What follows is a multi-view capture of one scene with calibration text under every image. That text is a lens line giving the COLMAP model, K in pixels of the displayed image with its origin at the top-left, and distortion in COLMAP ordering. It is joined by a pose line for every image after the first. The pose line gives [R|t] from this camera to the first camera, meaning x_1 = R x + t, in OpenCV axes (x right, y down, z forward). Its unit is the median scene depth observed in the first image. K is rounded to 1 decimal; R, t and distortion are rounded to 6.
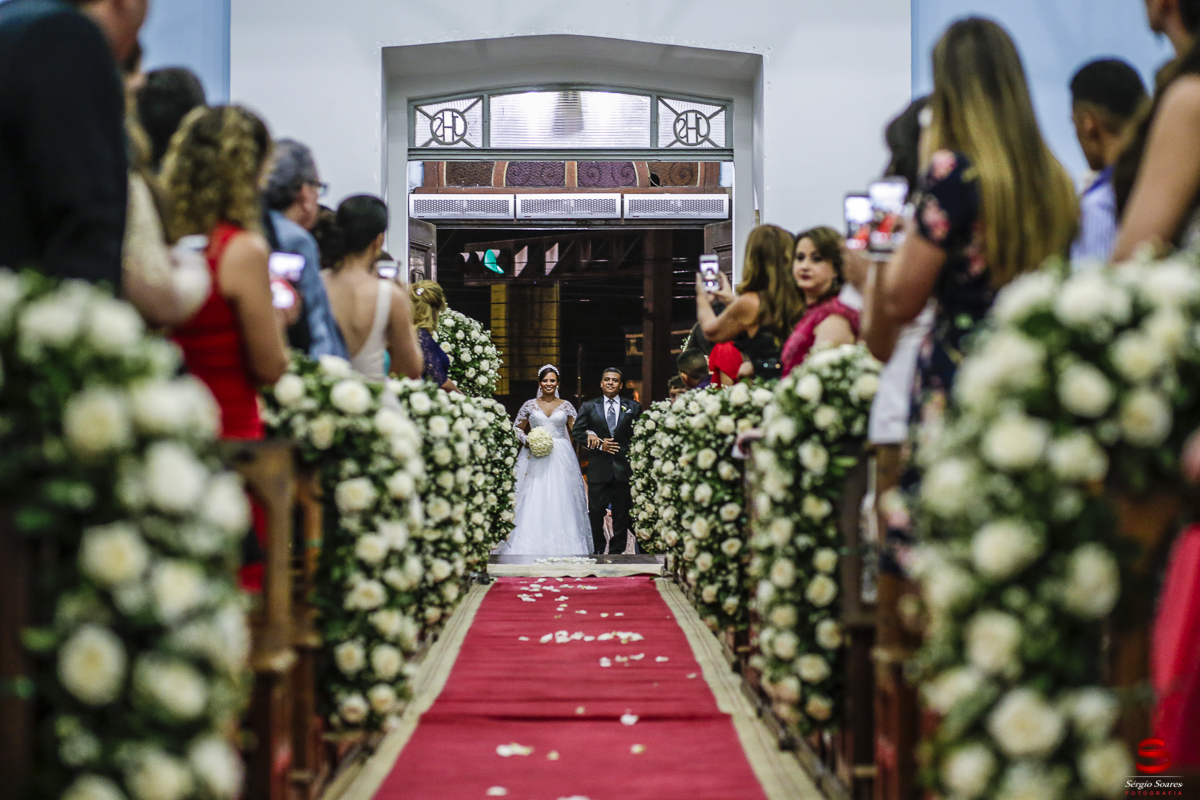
lens RADIAL K [[2879.5, 0, 600.2], [0, 2879.5, 341.5], [0, 0, 1]] dist [-0.031677, -0.179310]
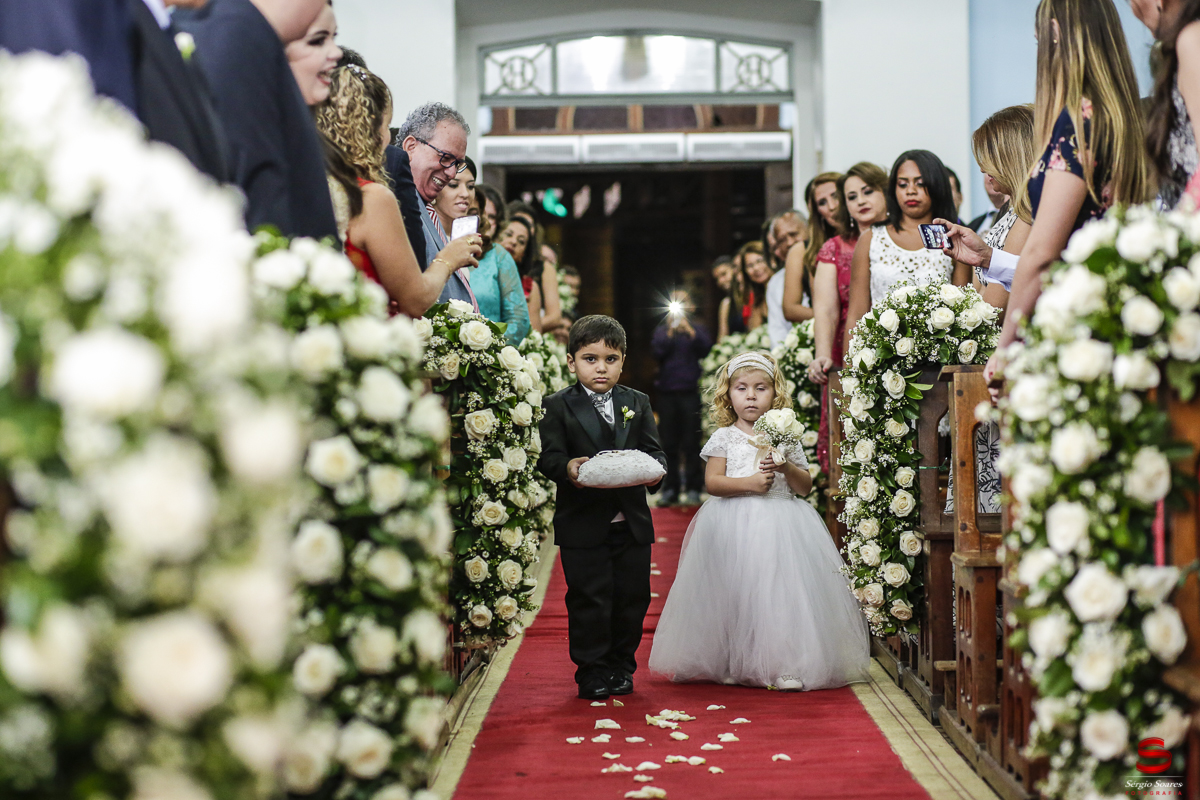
lens RADIAL K [[2879.5, 0, 600.2], [0, 2879.5, 341.5], [0, 0, 1]] dist [-0.031677, -0.179310]
pose [[0.999727, -0.014451, -0.018354, -0.017681], [0.014841, 0.999663, 0.021311, -0.000731], [0.018039, -0.021578, 0.999604, -0.100591]]
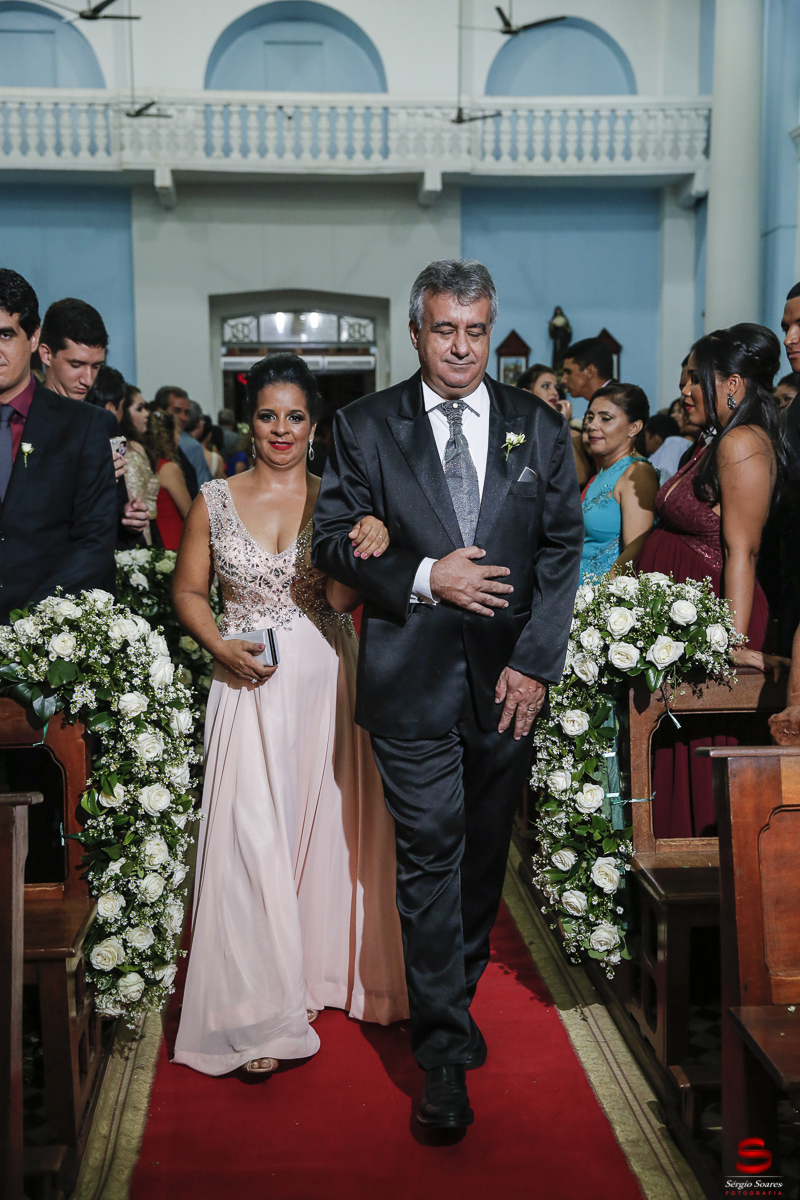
lens RADIAL K [[1453.7, 0, 396.9], [0, 1453.7, 611.3], [0, 0, 1]] dist [0.070588, 0.009613]
pose [[0.998097, -0.019190, 0.058605, -0.016520], [0.010401, 0.989121, 0.146734, -0.086275], [-0.060784, -0.145845, 0.987438, -0.257908]]
